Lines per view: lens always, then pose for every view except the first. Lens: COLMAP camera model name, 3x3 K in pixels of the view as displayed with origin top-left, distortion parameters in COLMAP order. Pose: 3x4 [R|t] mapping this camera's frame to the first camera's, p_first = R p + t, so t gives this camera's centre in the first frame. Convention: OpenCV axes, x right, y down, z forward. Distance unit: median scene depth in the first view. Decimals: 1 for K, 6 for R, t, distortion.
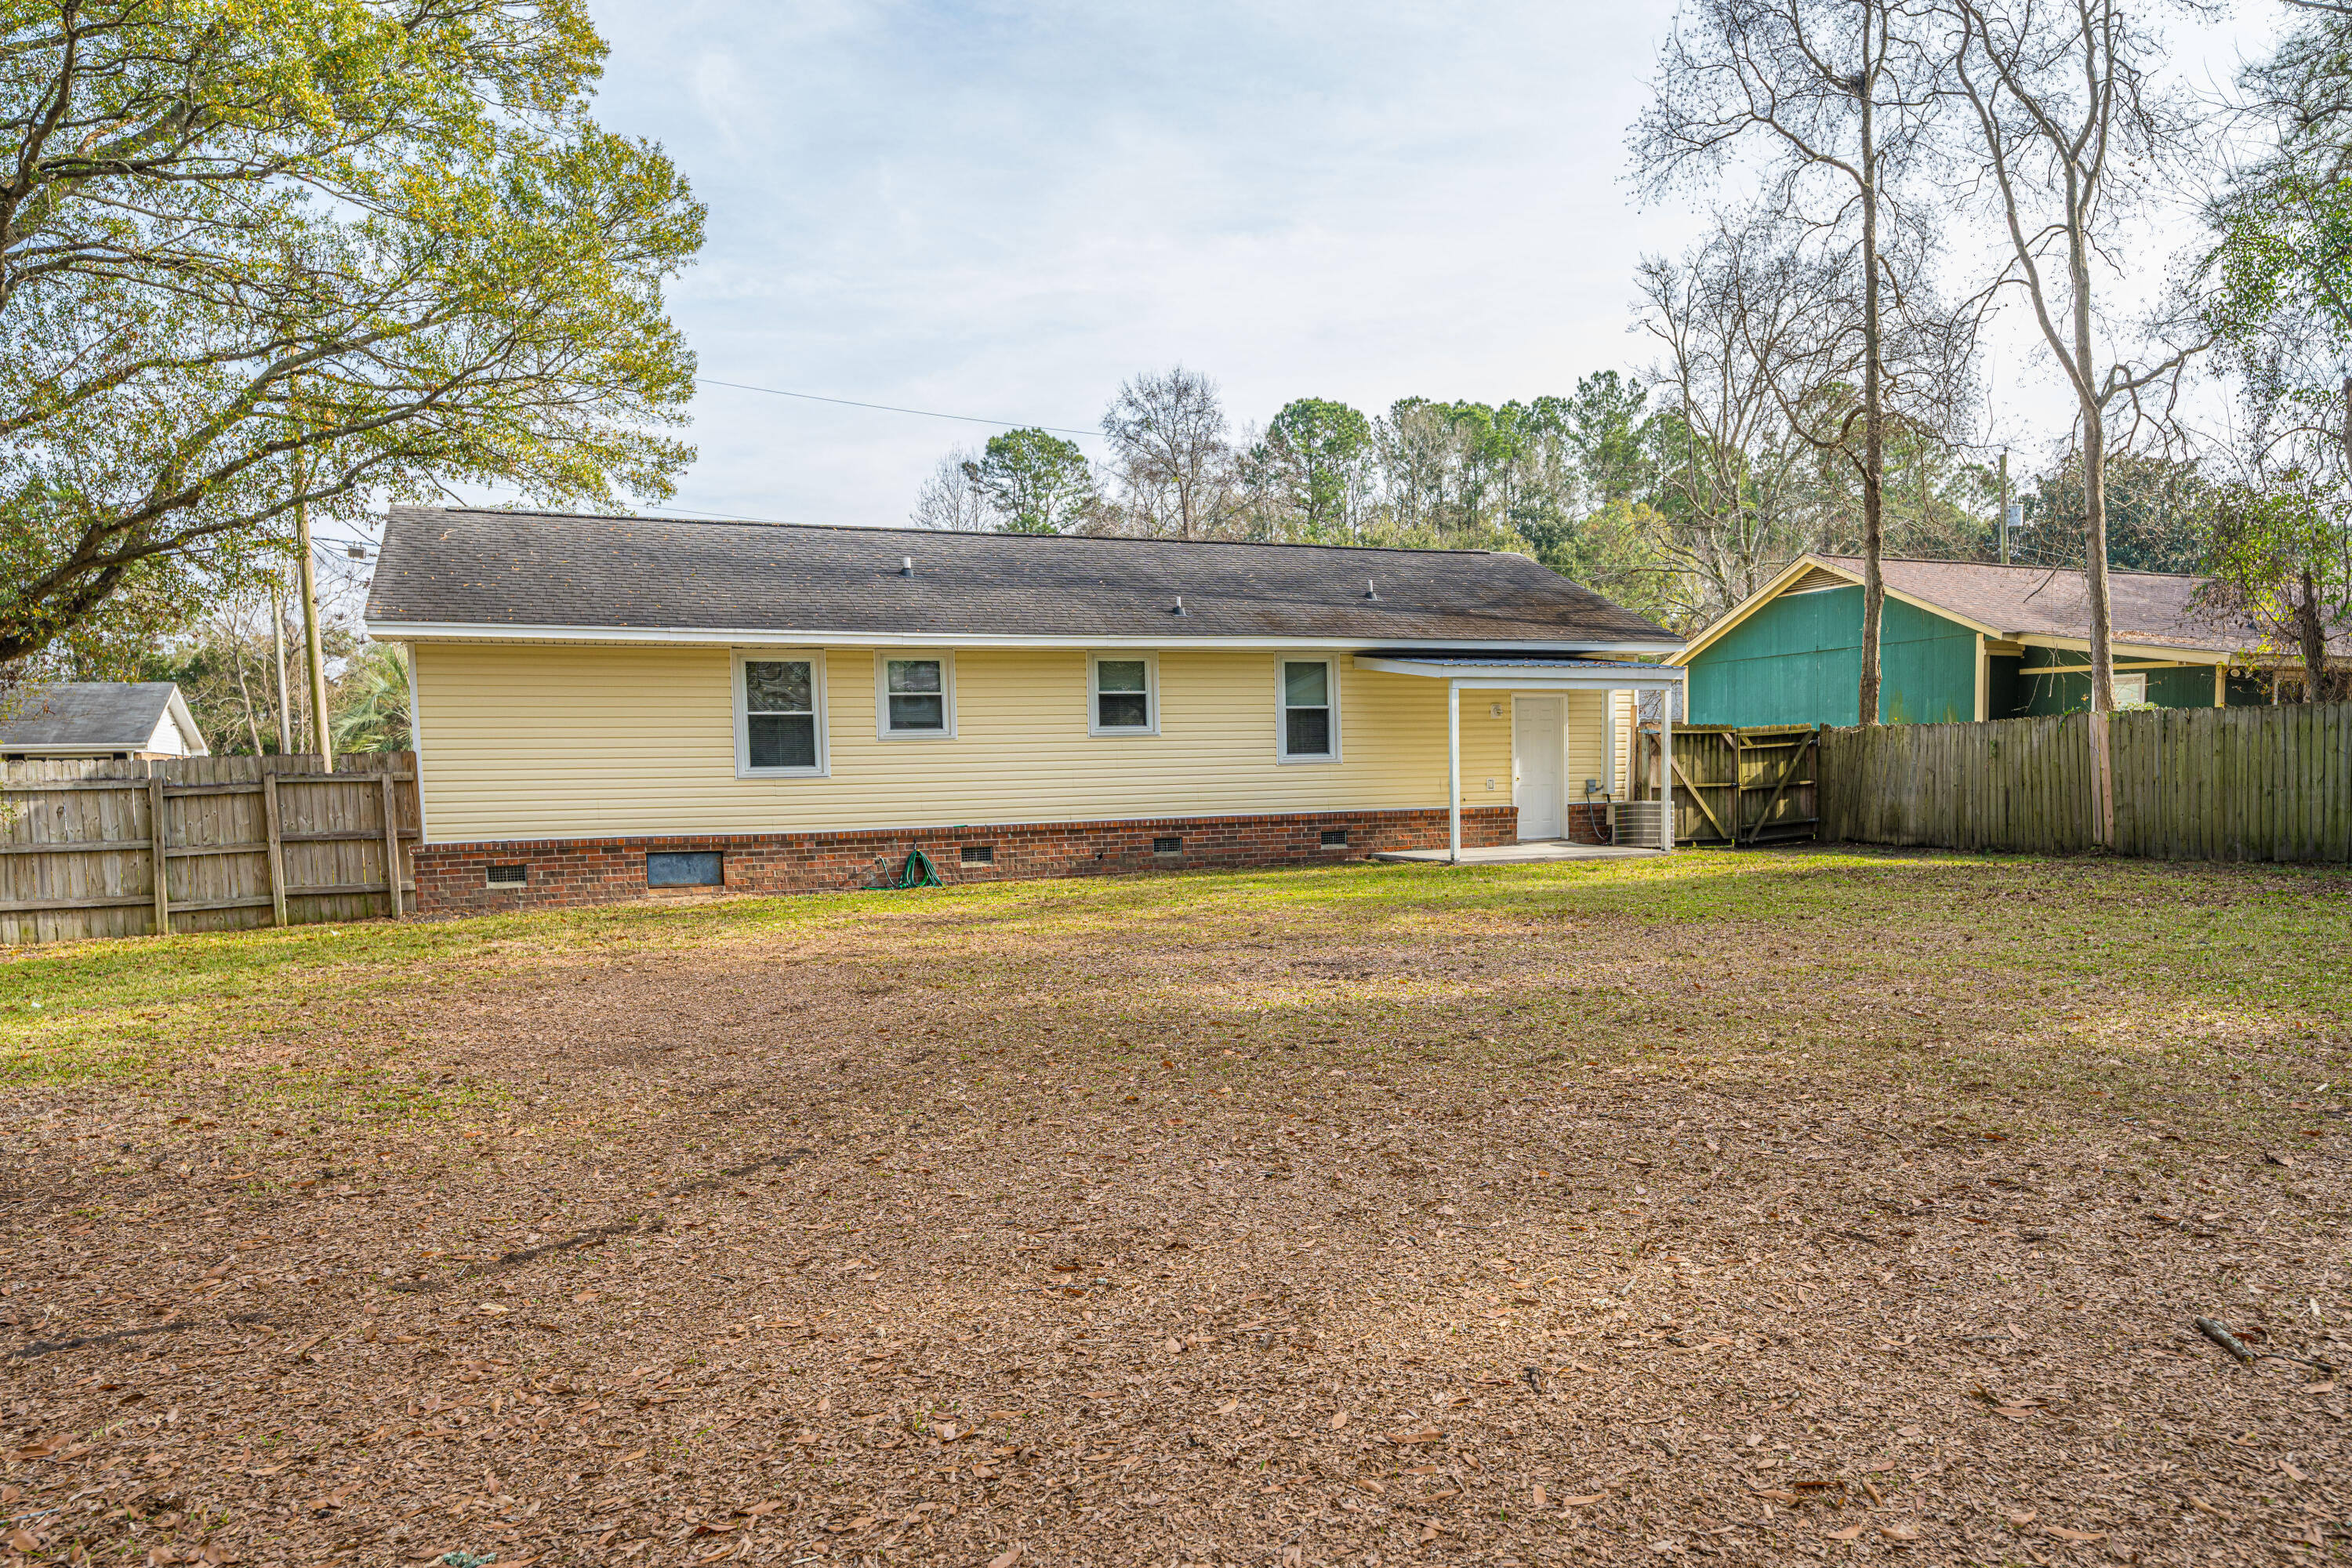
lens RADIAL K [[1635.0, 0, 1295.5], [0, 1635.0, 935.8], [0, 0, 1]] dist [-0.001311, -0.003045]
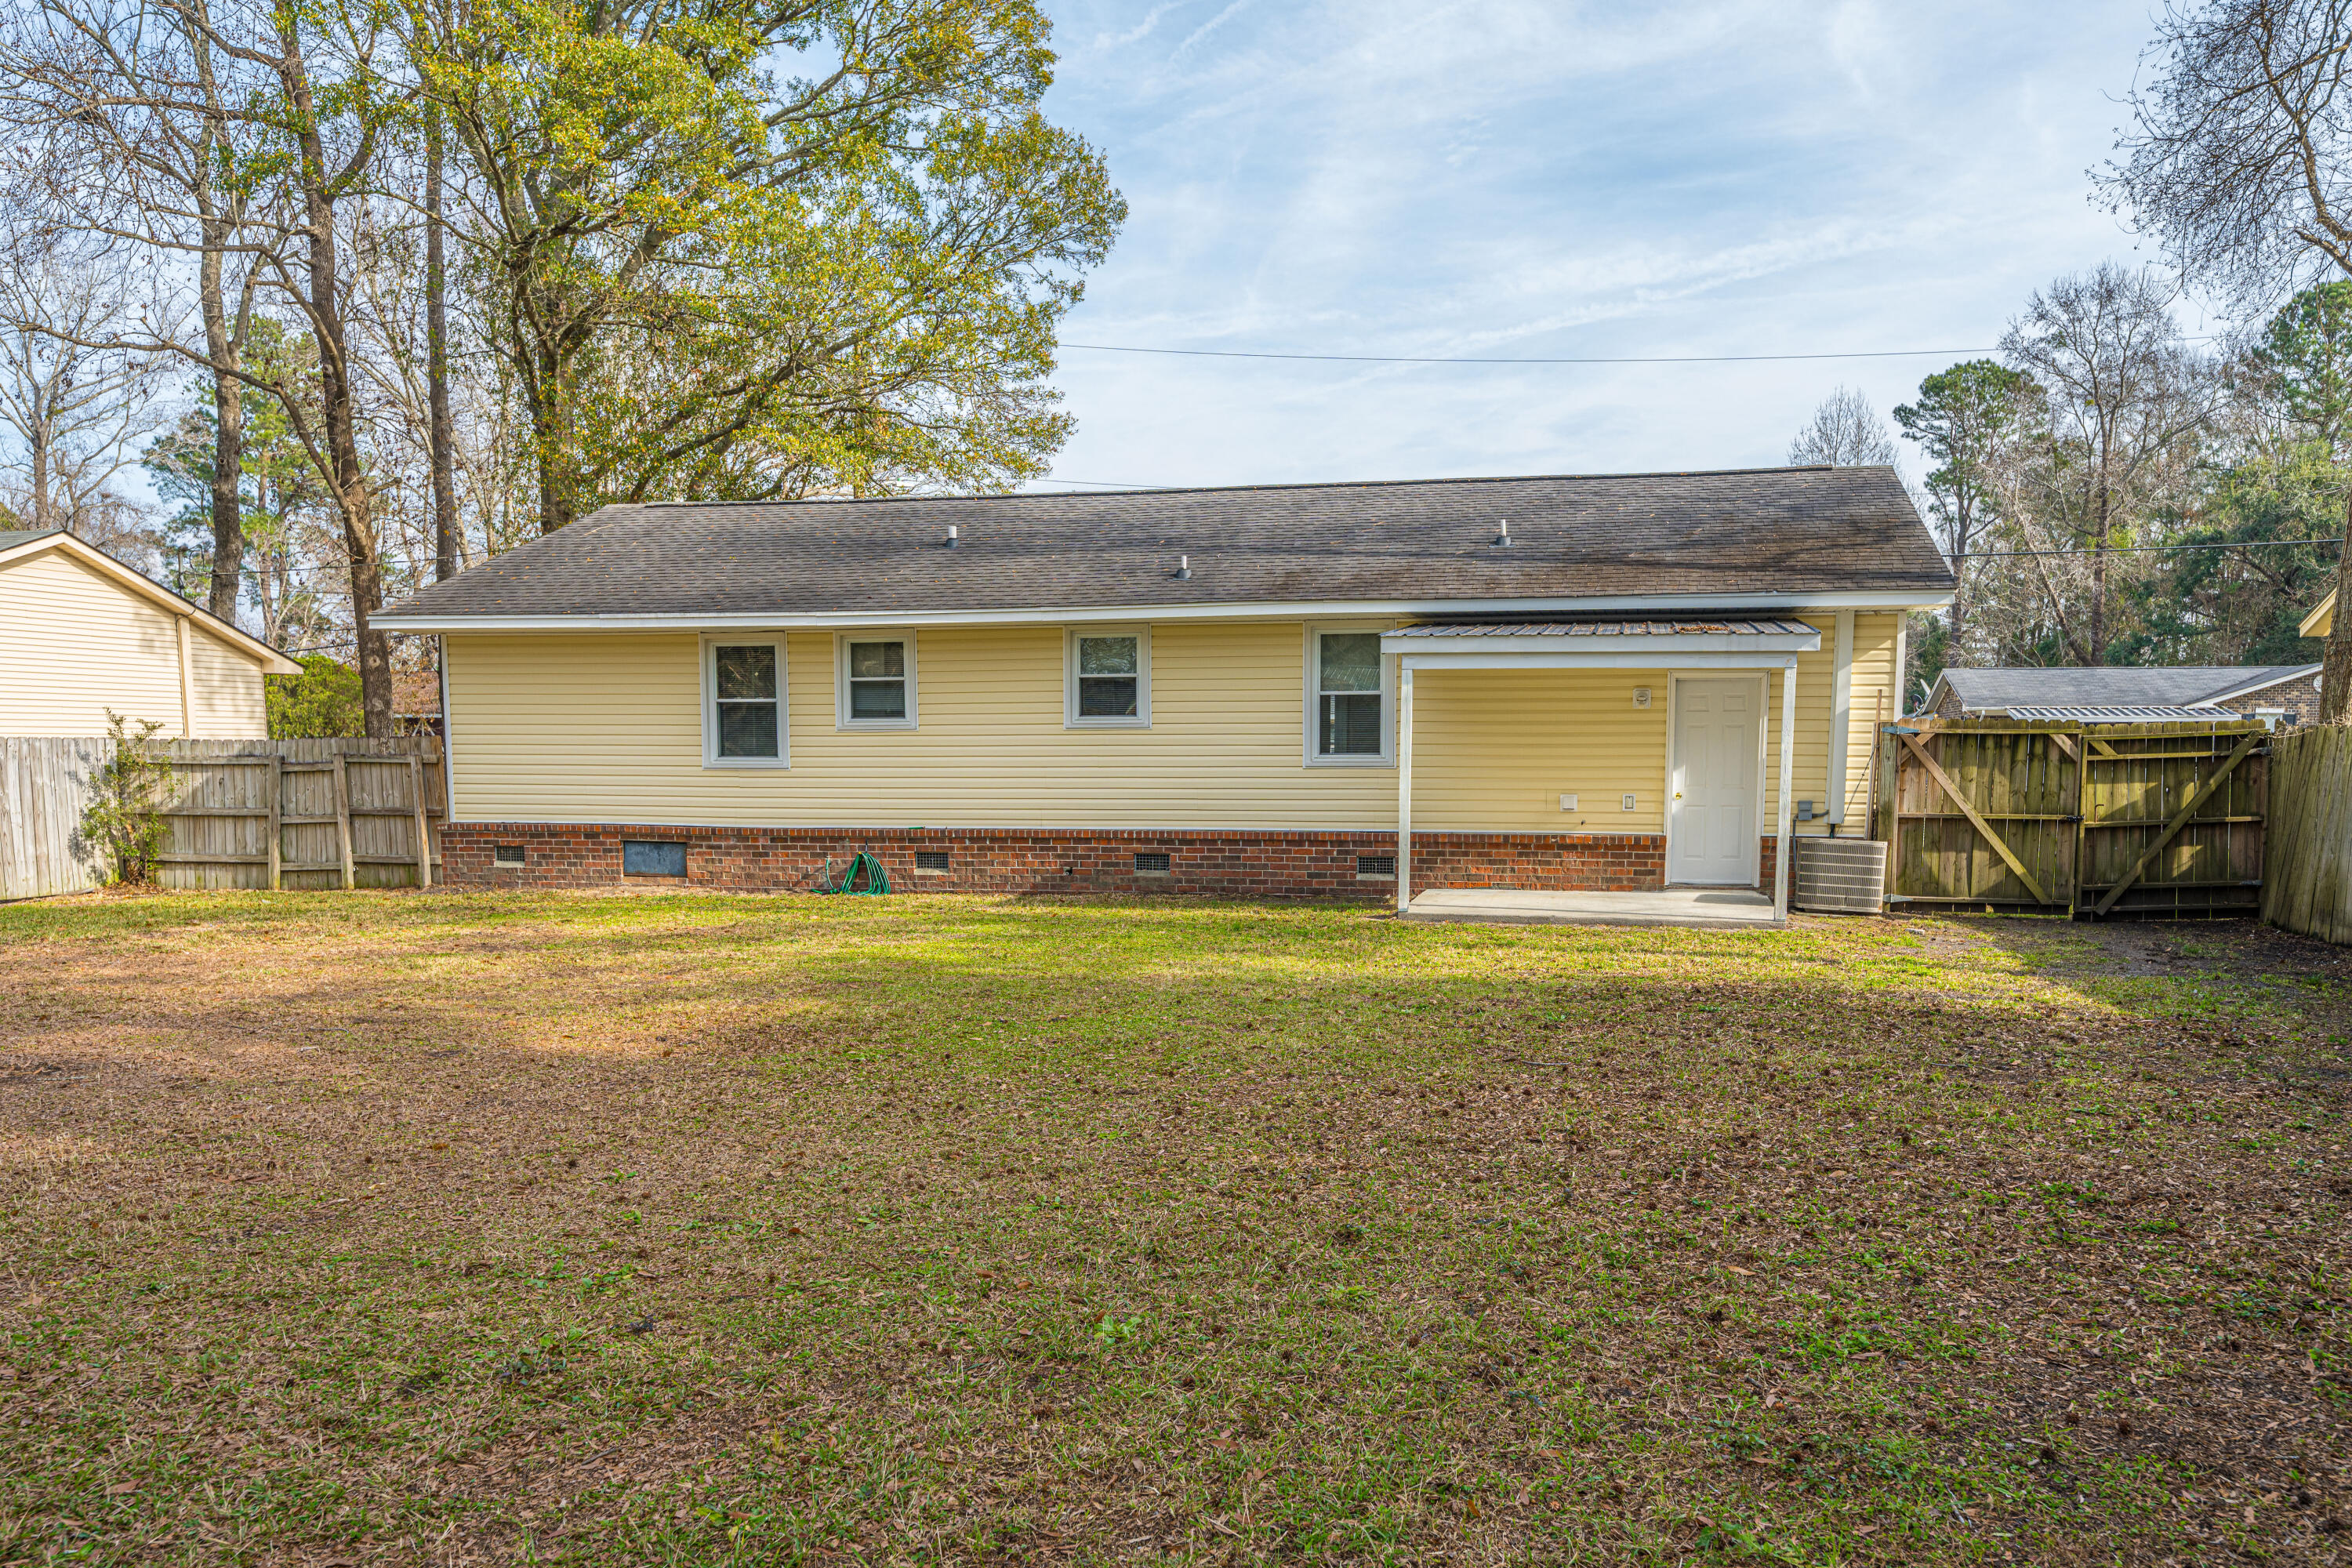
lens RADIAL K [[1635.0, 0, 1295.5], [0, 1635.0, 935.8], [0, 0, 1]] dist [-0.001311, -0.003045]
pose [[0.804337, 0.089807, -0.587347, 0.487189], [-0.078314, 0.995911, 0.045031, -0.064527], [0.588990, 0.009777, 0.808081, 0.400892]]
